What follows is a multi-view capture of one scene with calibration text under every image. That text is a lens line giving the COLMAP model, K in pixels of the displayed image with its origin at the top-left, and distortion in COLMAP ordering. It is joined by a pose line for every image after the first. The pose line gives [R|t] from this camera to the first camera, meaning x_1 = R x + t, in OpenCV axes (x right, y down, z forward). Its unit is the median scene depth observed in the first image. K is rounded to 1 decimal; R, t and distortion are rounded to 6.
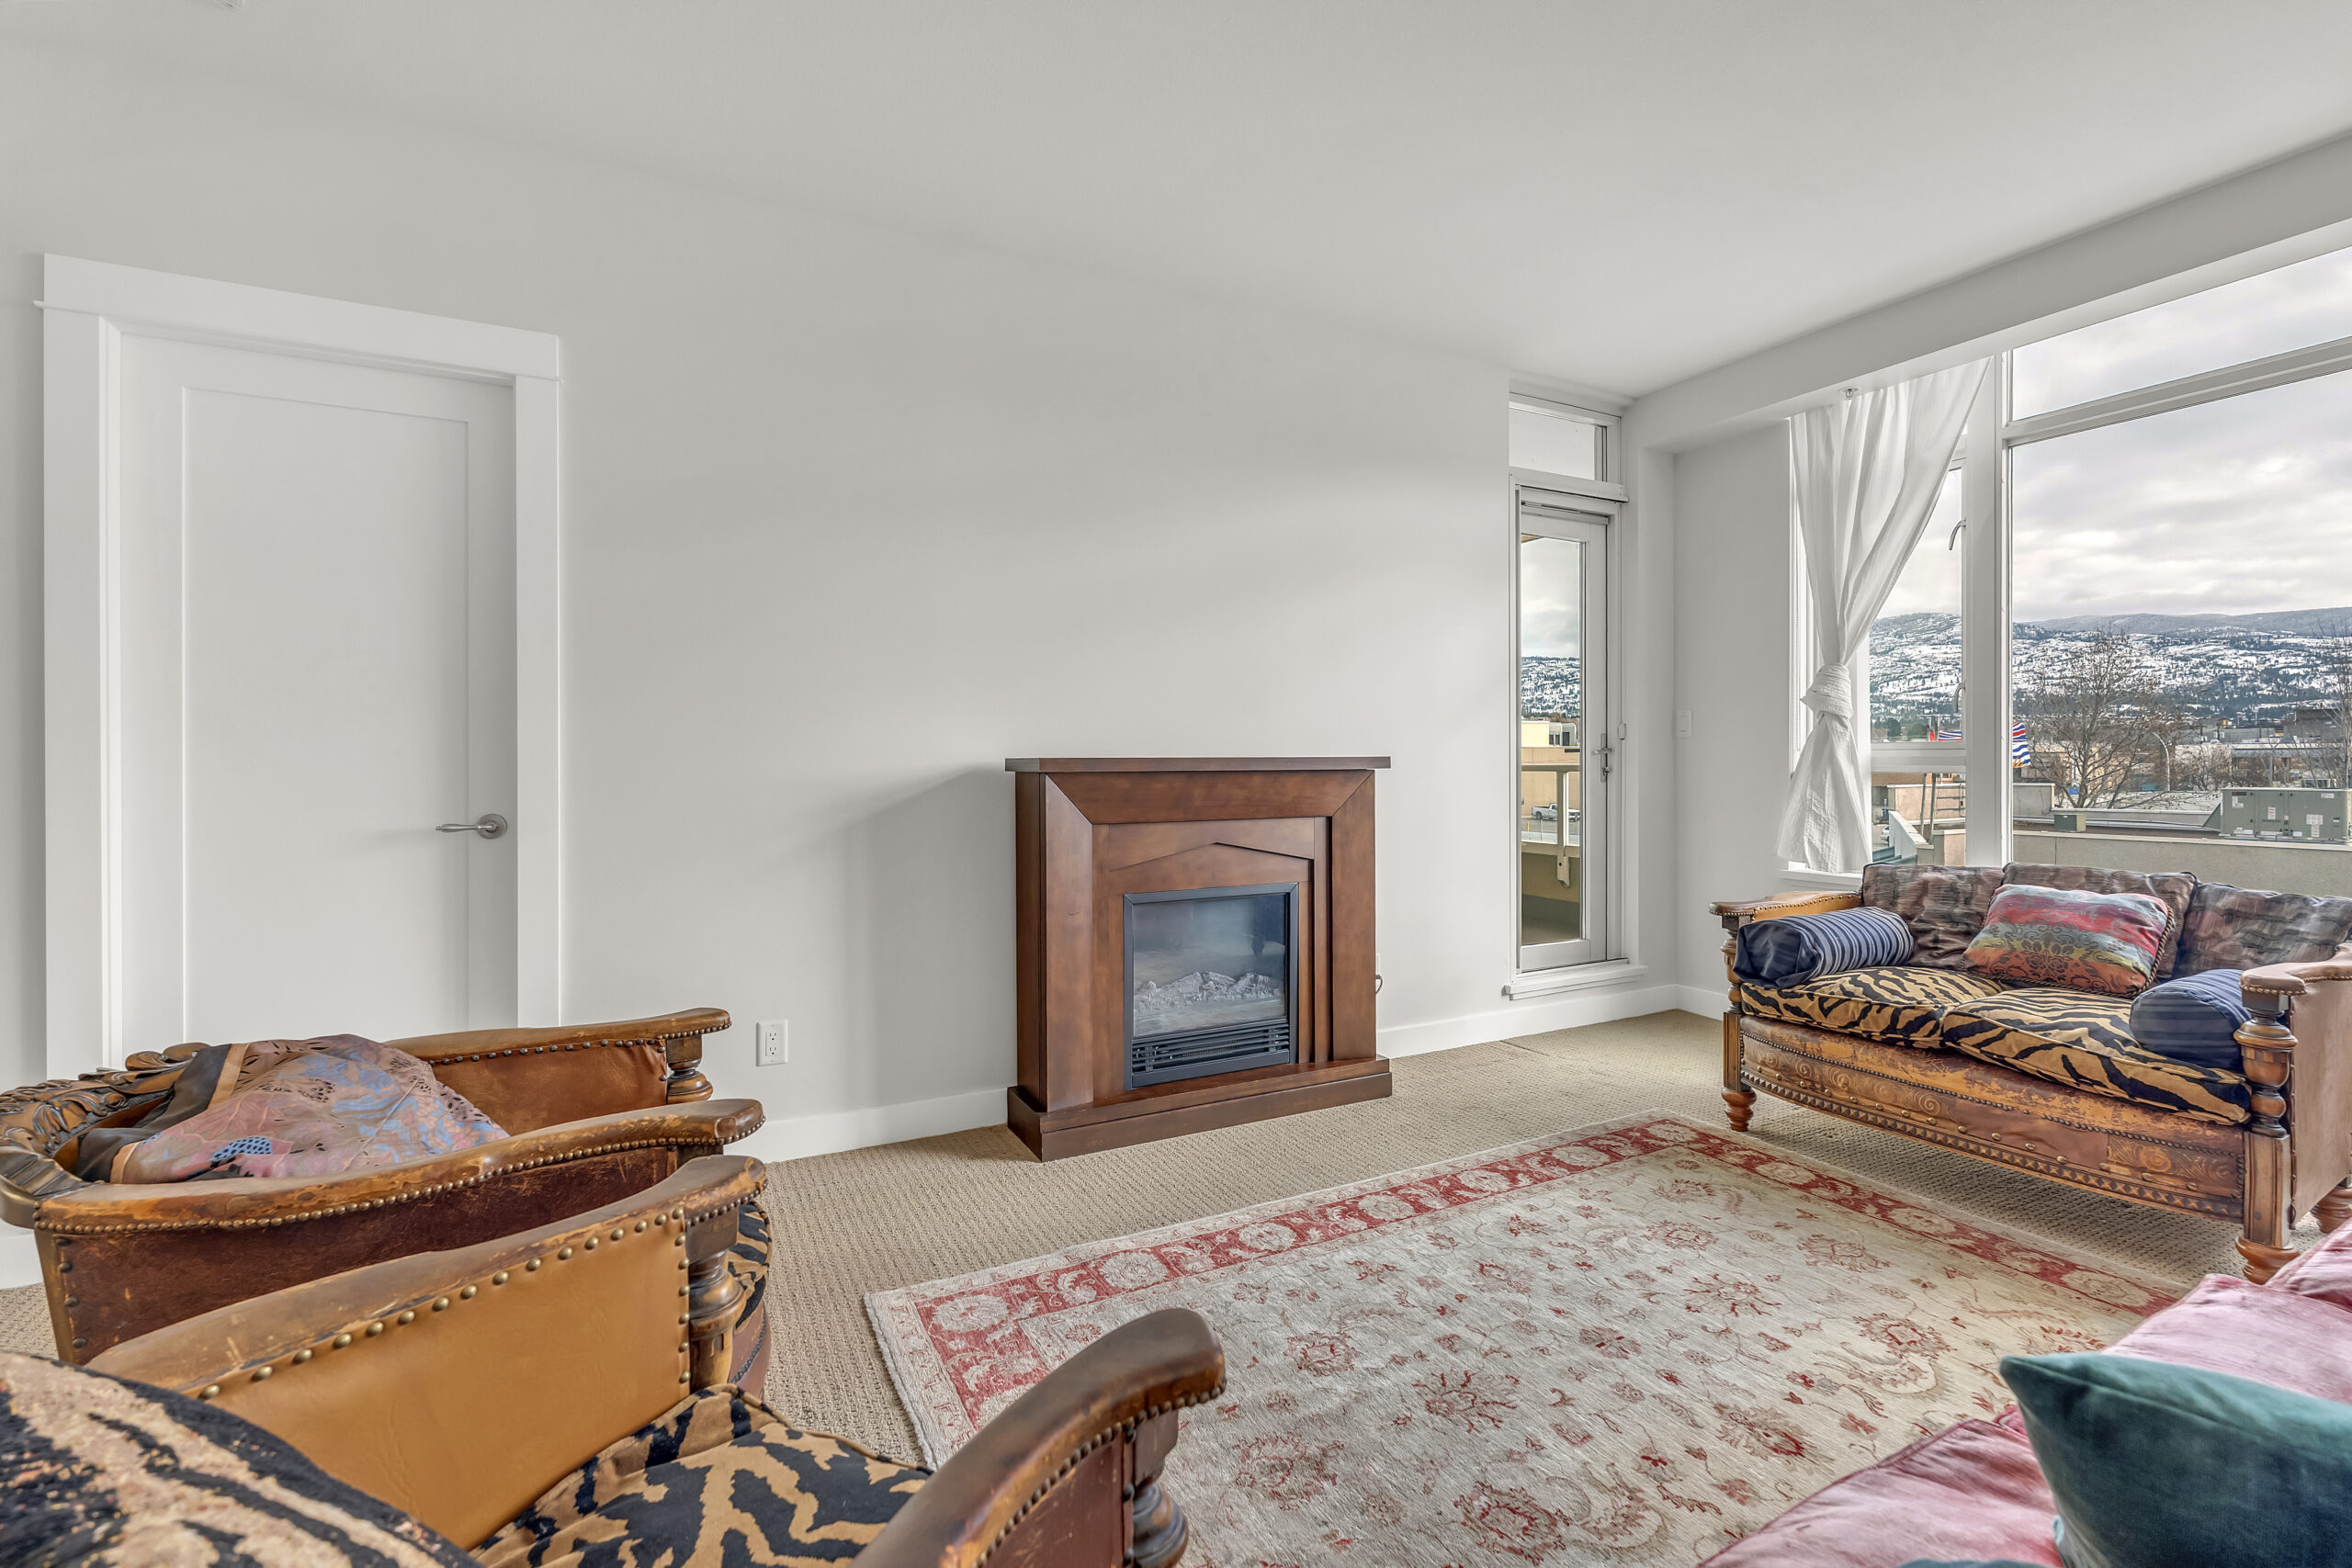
lens RADIAL K [[1033.0, 0, 1189.8], [0, 1033.0, 790.1], [0, 0, 1]] dist [-0.007248, 0.001315]
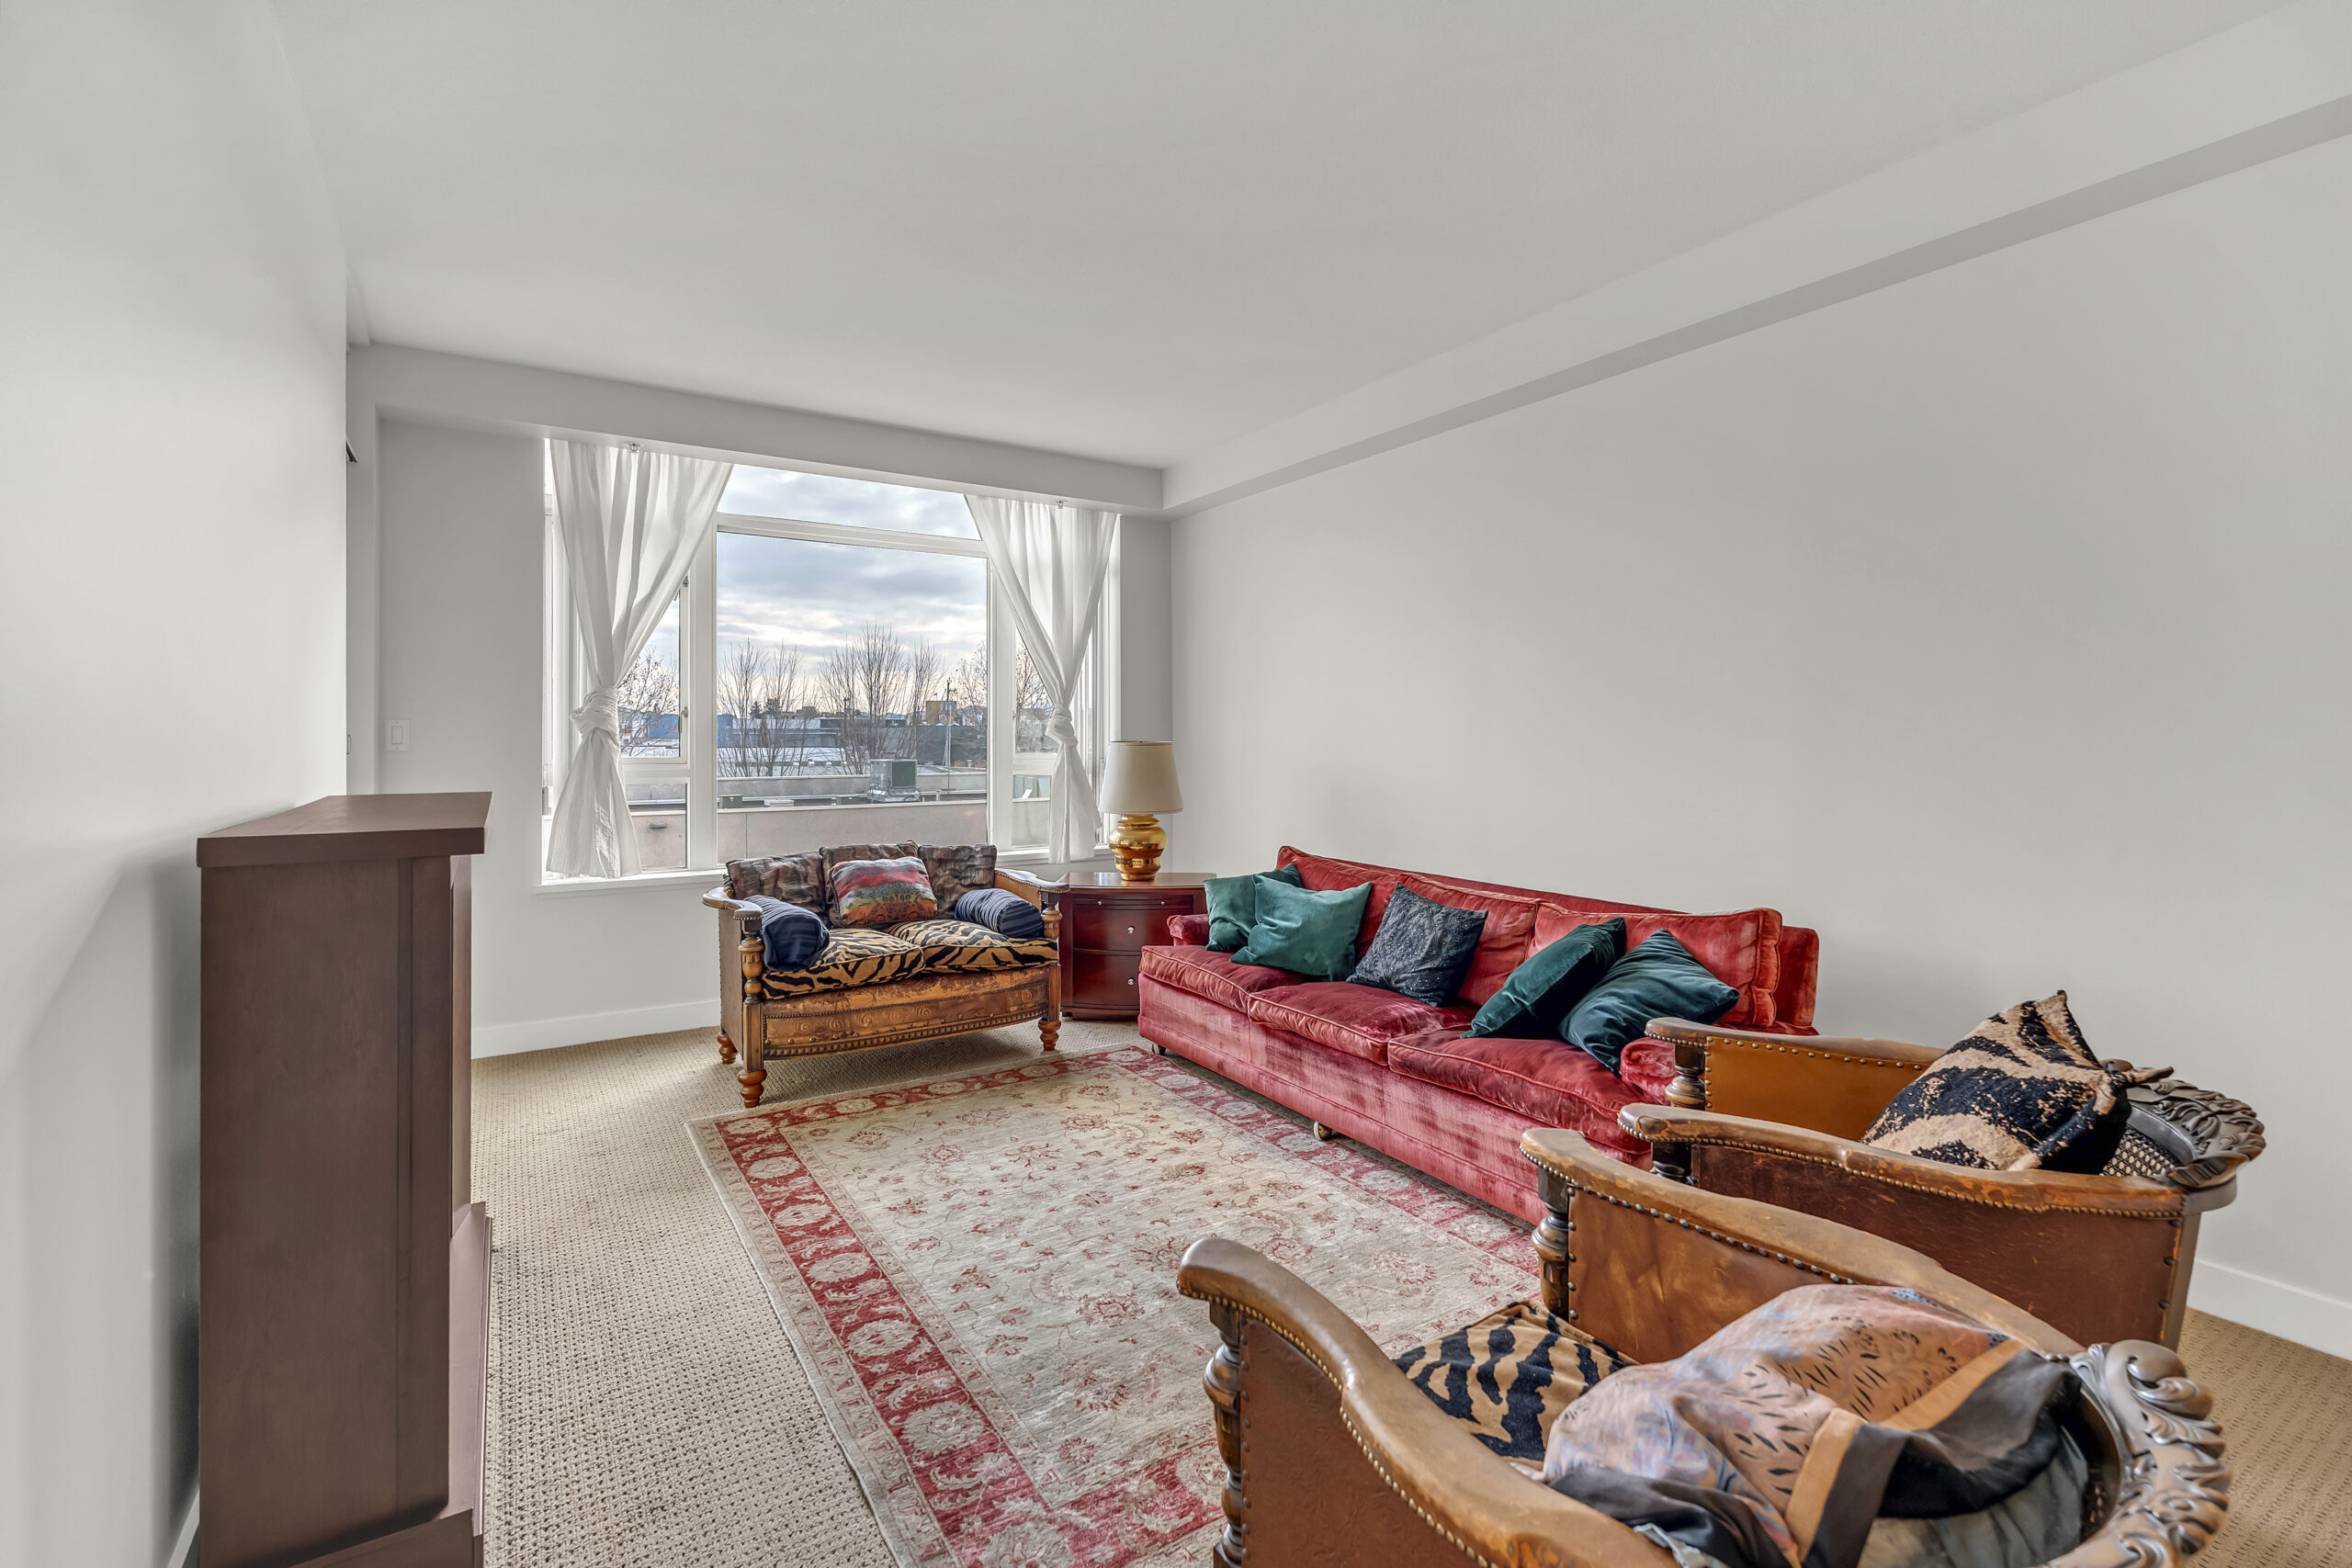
lens RADIAL K [[1033.0, 0, 1187.0], [0, 1033.0, 752.7], [0, 0, 1]] dist [-0.007248, 0.001315]
pose [[-0.104054, -0.007832, 0.994541, -0.699101], [0.024931, 0.999634, 0.010481, -0.065000], [-0.994259, 0.025885, -0.103821, 0.682423]]
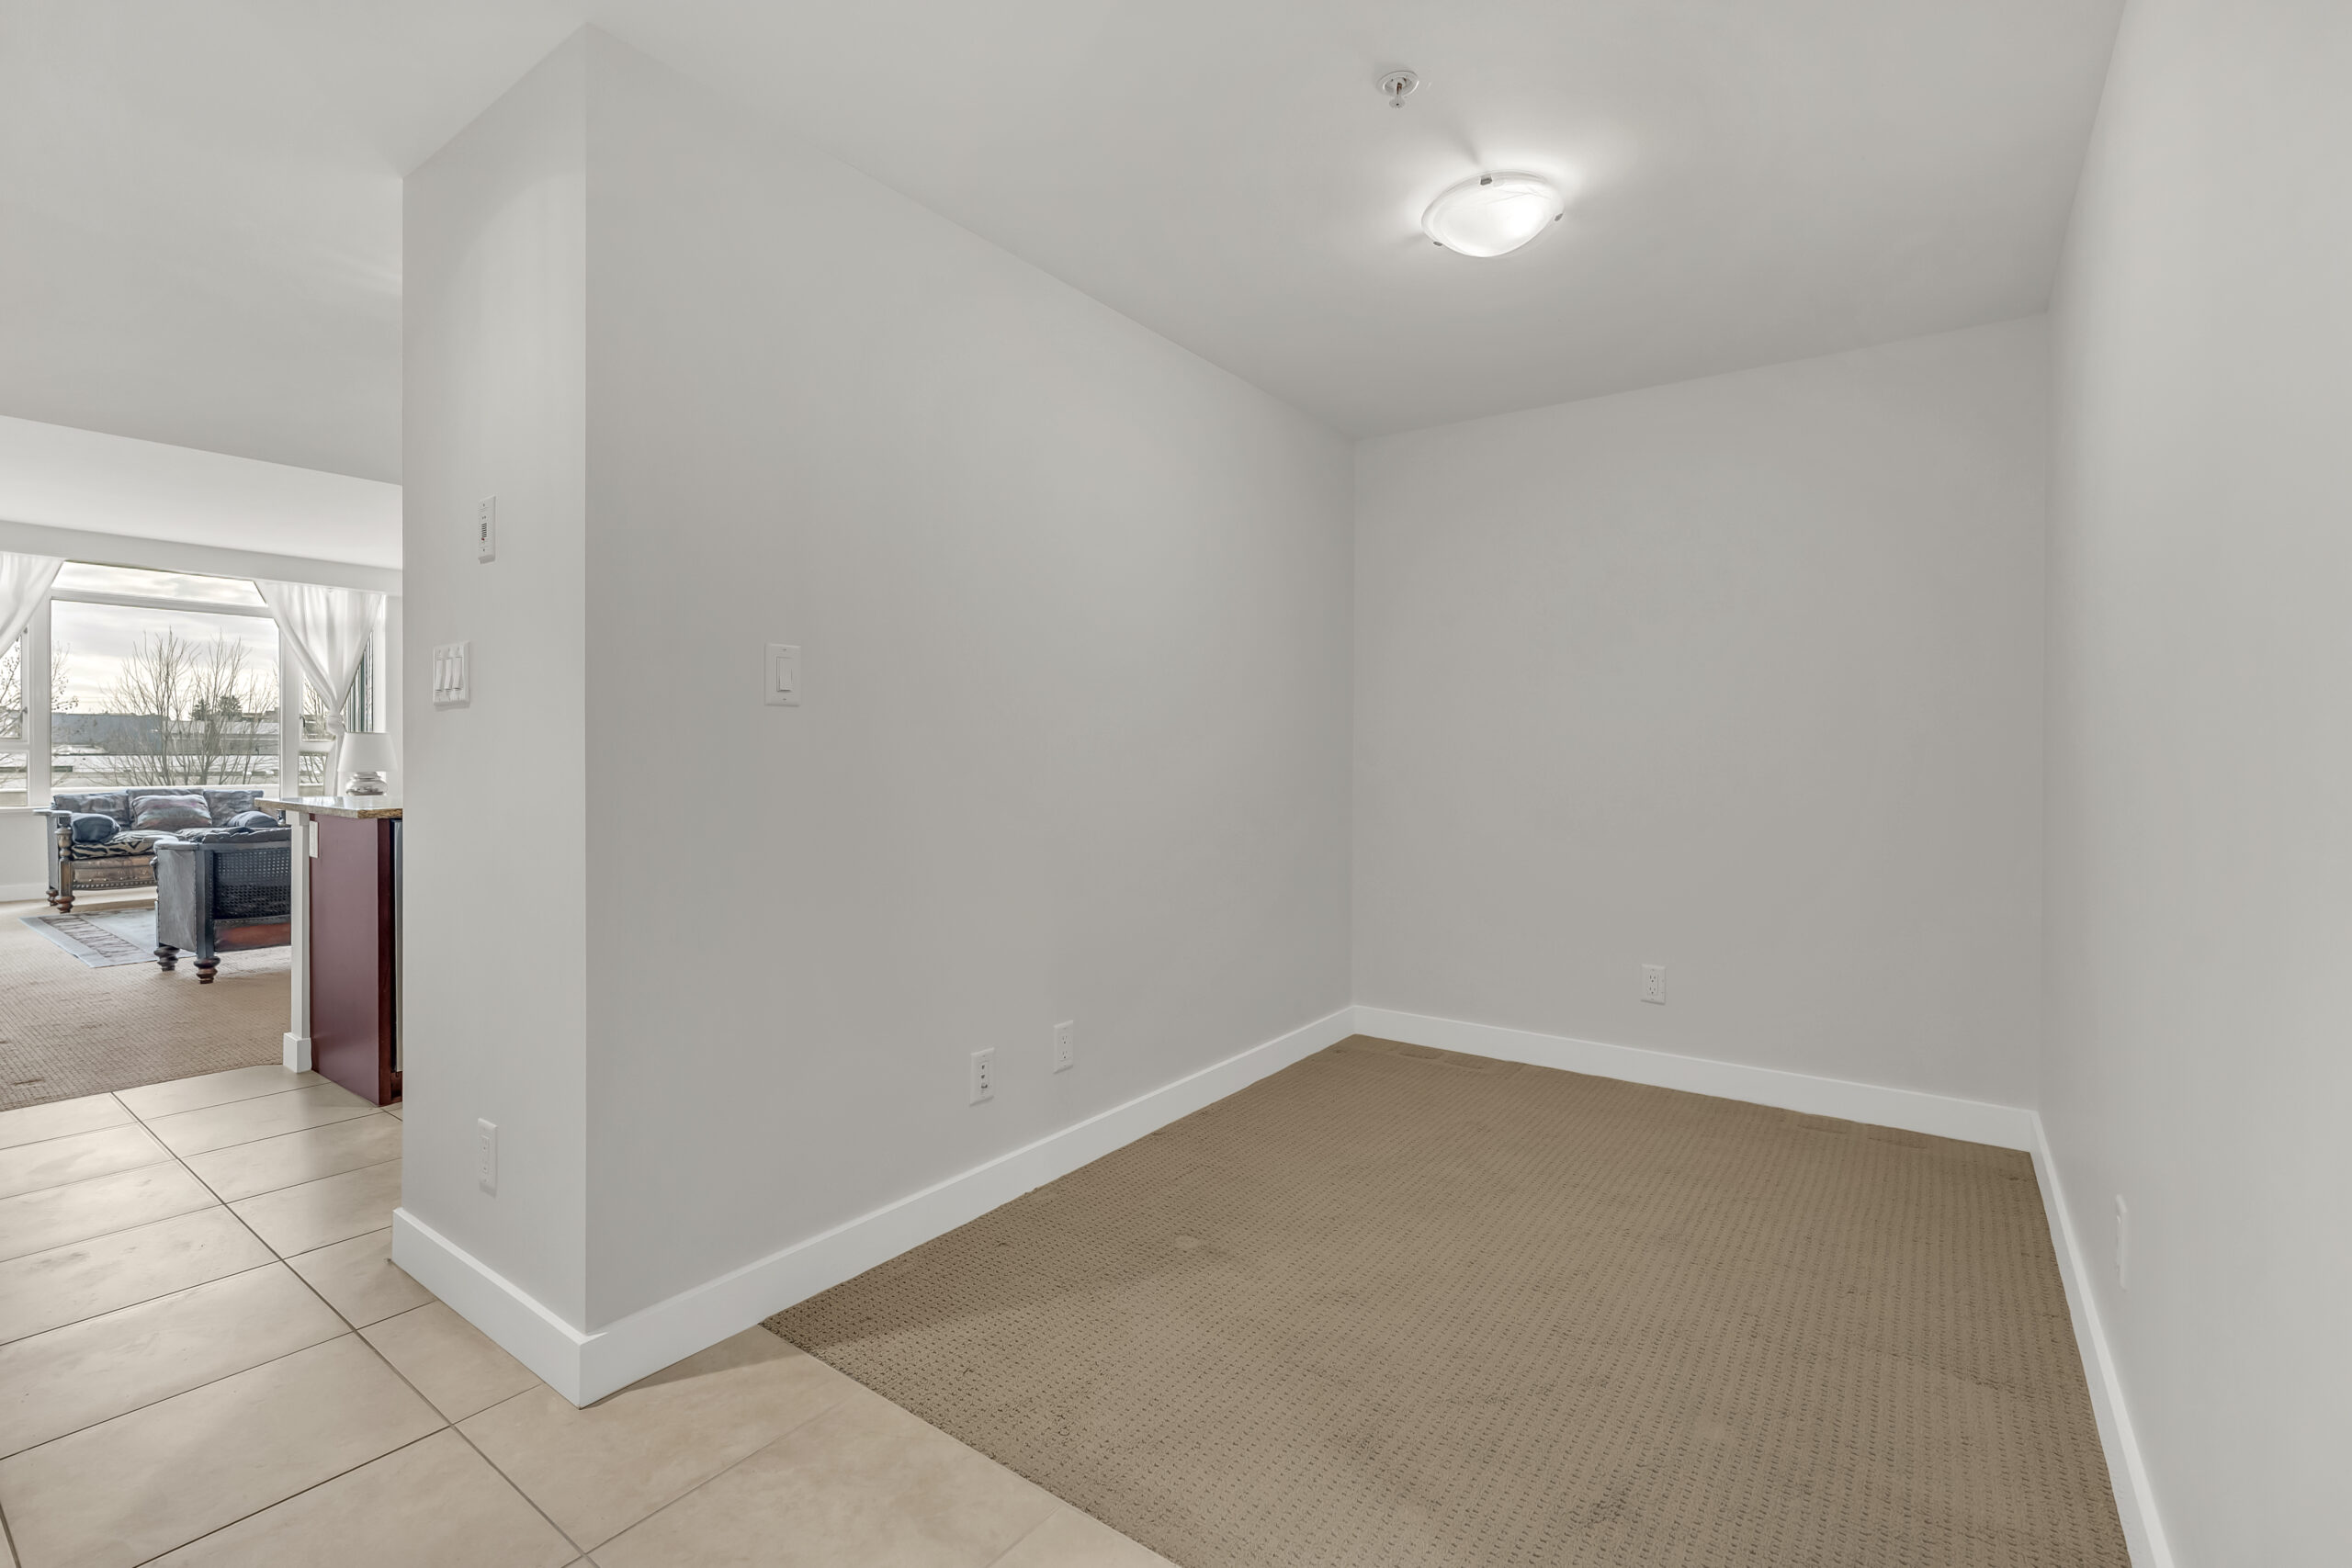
lens RADIAL K [[1033.0, 0, 1177.0], [0, 1033.0, 748.3], [0, 0, 1]] dist [-0.007248, 0.001315]
pose [[-0.453255, 0.005734, 0.891363, -2.680461], [0.019222, 0.999810, 0.003342, 0.014064], [-0.891174, 0.018649, -0.453279, -0.133826]]
